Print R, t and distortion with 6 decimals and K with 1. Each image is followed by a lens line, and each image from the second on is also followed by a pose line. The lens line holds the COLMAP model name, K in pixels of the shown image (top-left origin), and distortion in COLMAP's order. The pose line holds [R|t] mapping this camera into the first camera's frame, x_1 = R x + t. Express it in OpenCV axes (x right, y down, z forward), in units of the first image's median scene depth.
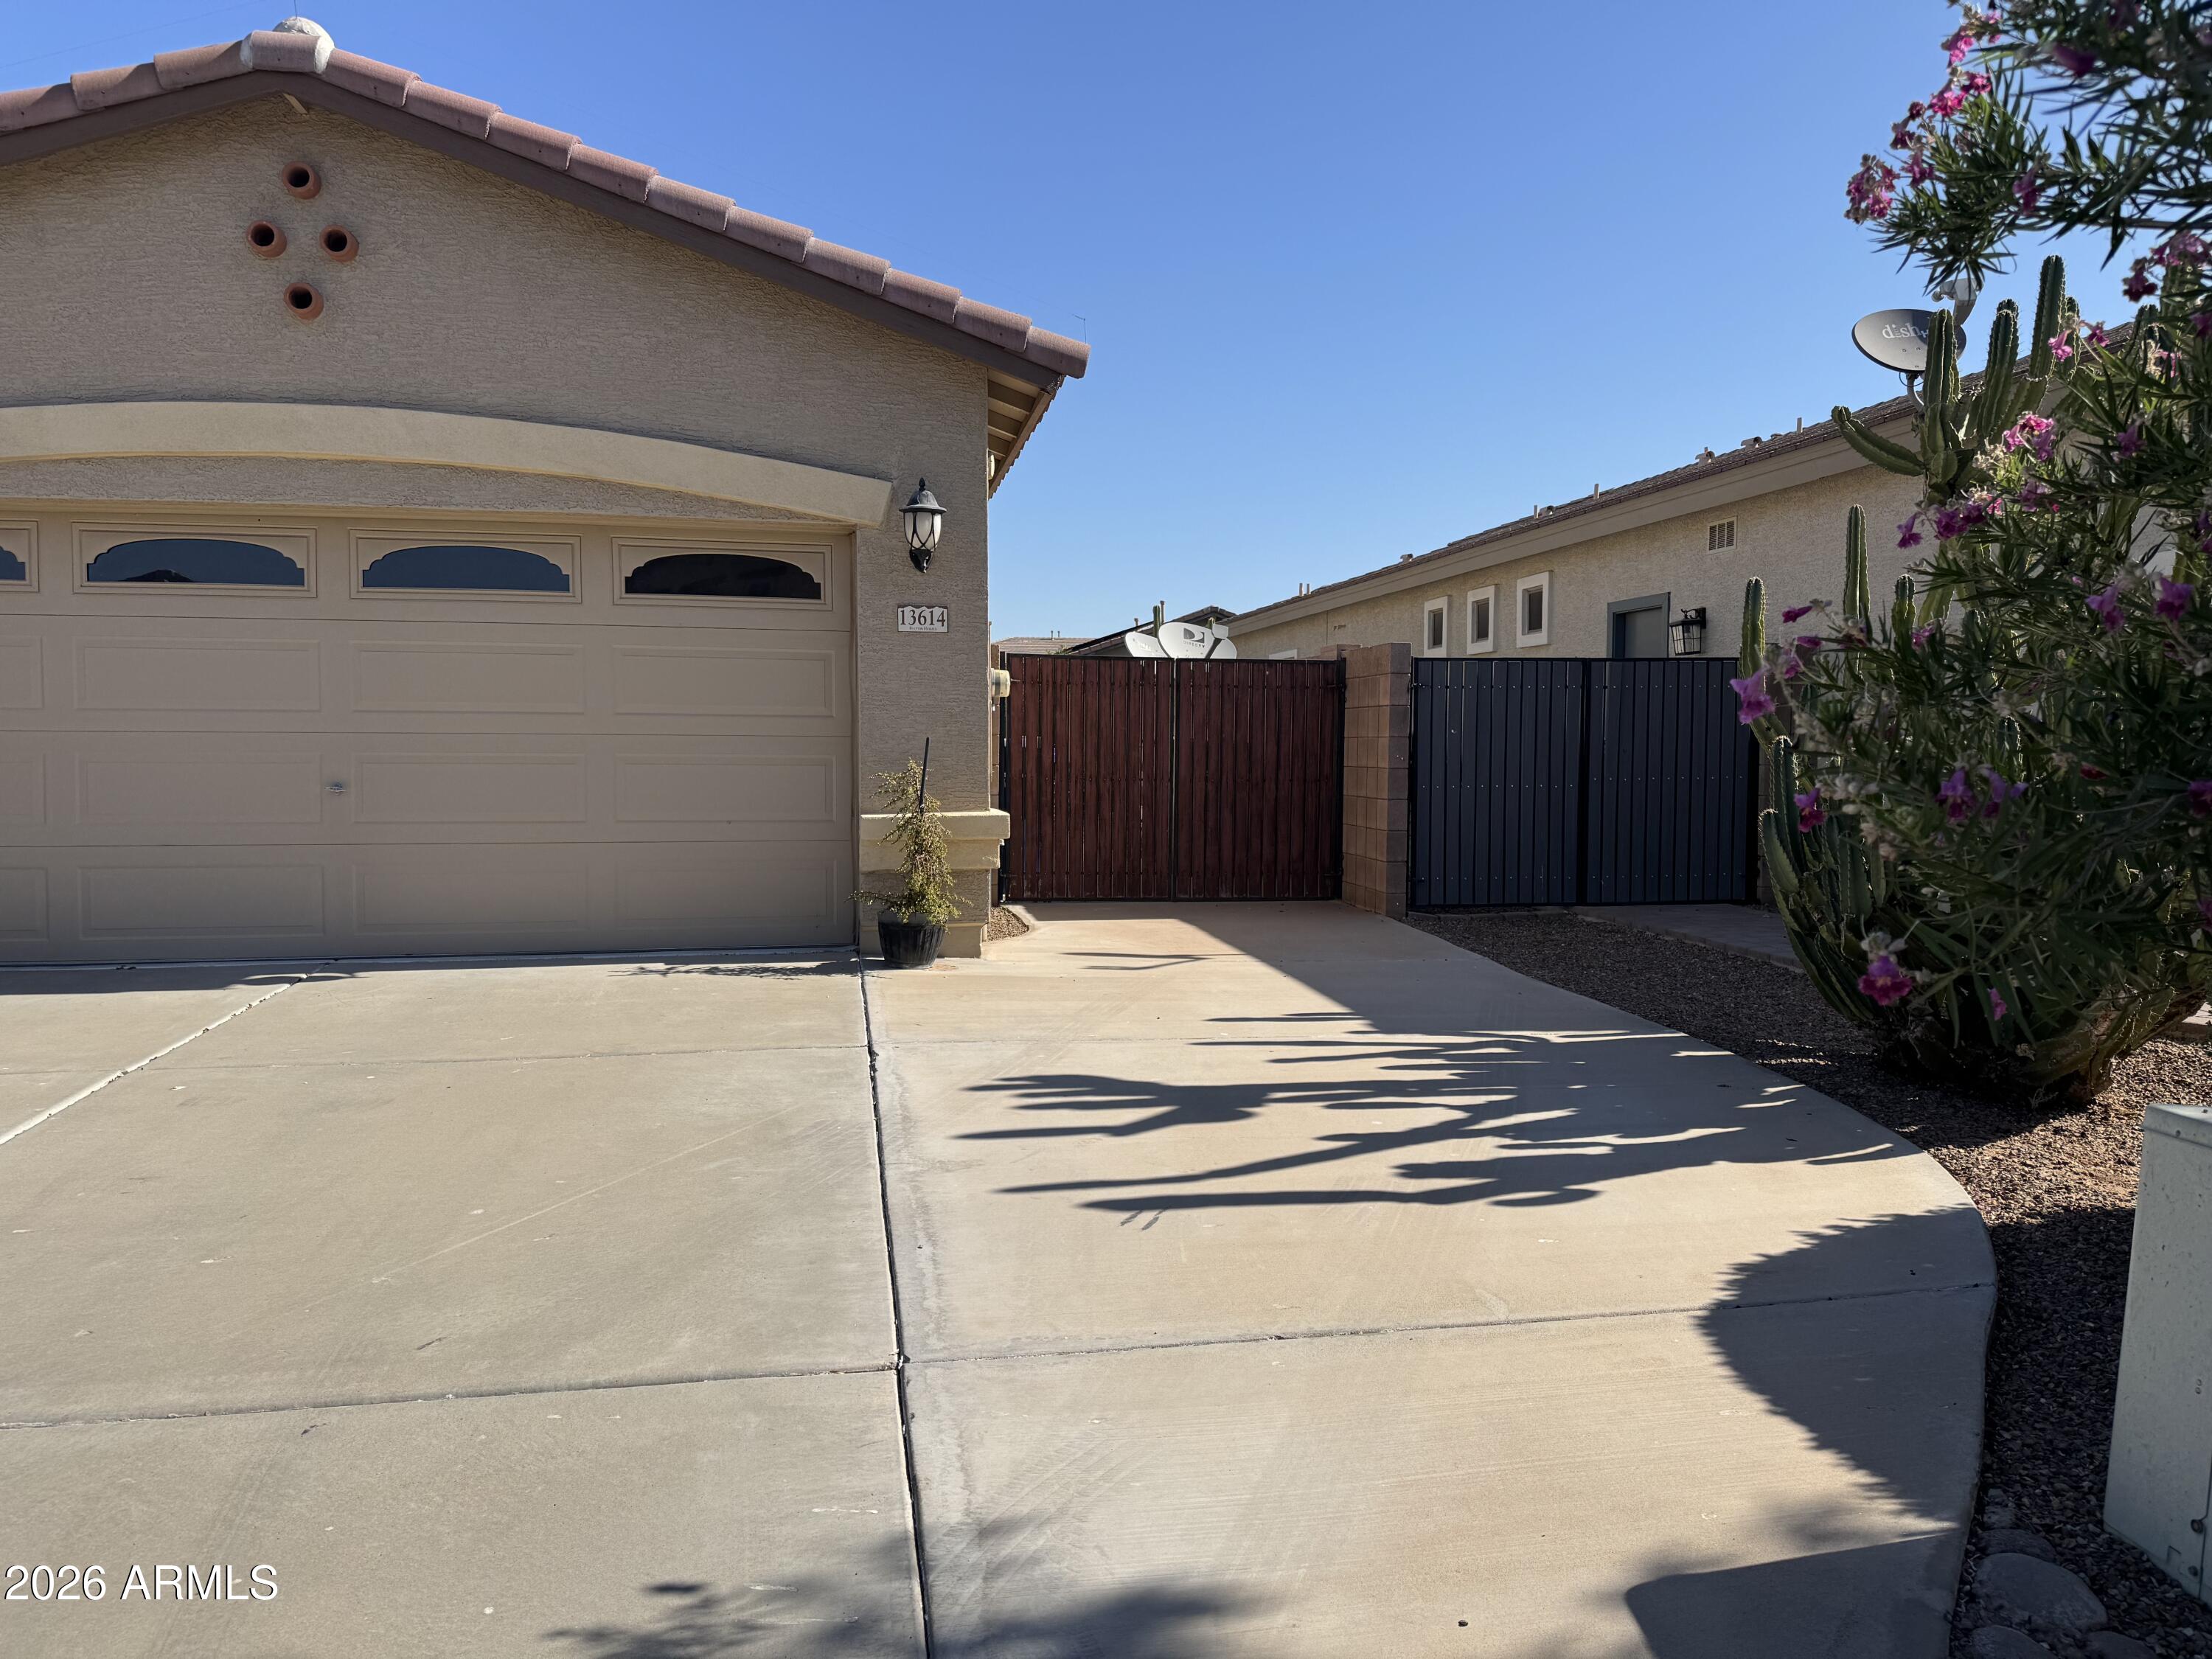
lens RADIAL K [[1556.0, 0, 1106.0], [0, 1556.0, 829.5], [0, 0, 1]] dist [0.067405, -0.141595]
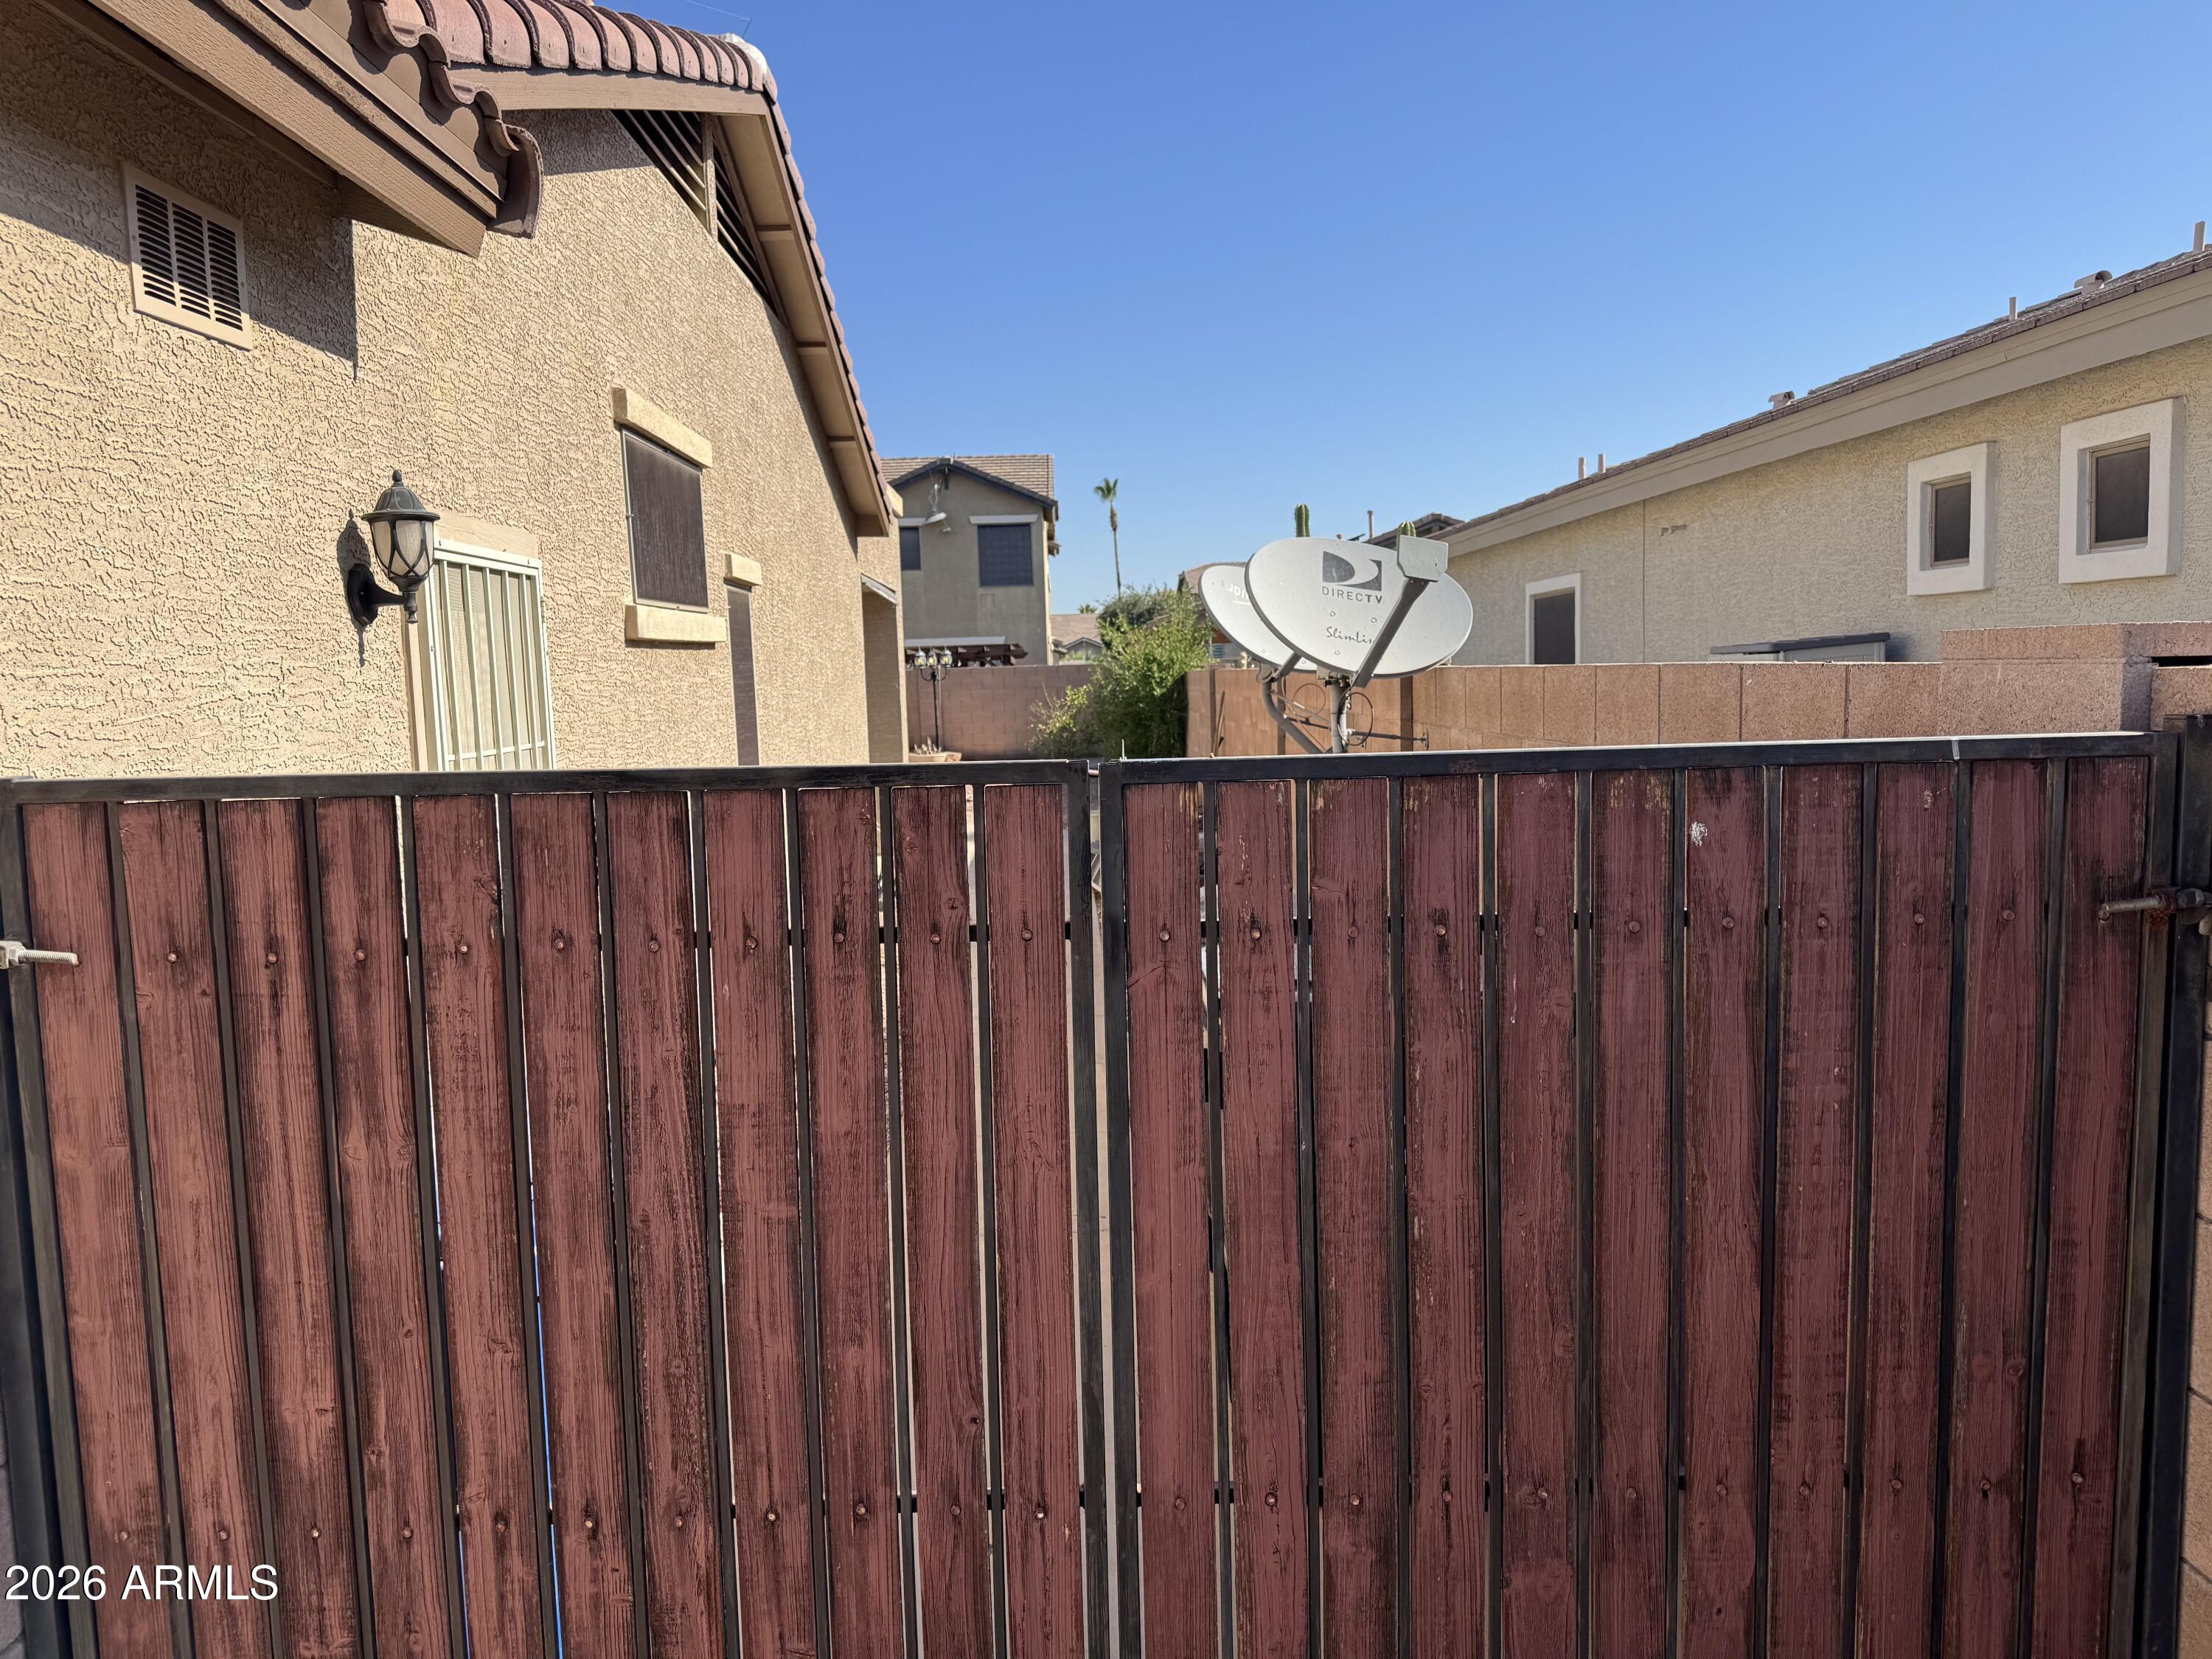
lens RADIAL K [[1541.3, 0, 1106.0], [0, 1541.3, 829.5], [0, 0, 1]] dist [0.028760, -0.000640]
pose [[0.989223, -0.015775, -0.145567, 0.068446], [0.023148, 0.998526, 0.049095, -0.111393], [0.144578, -0.051936, 0.988130, 0.851887]]
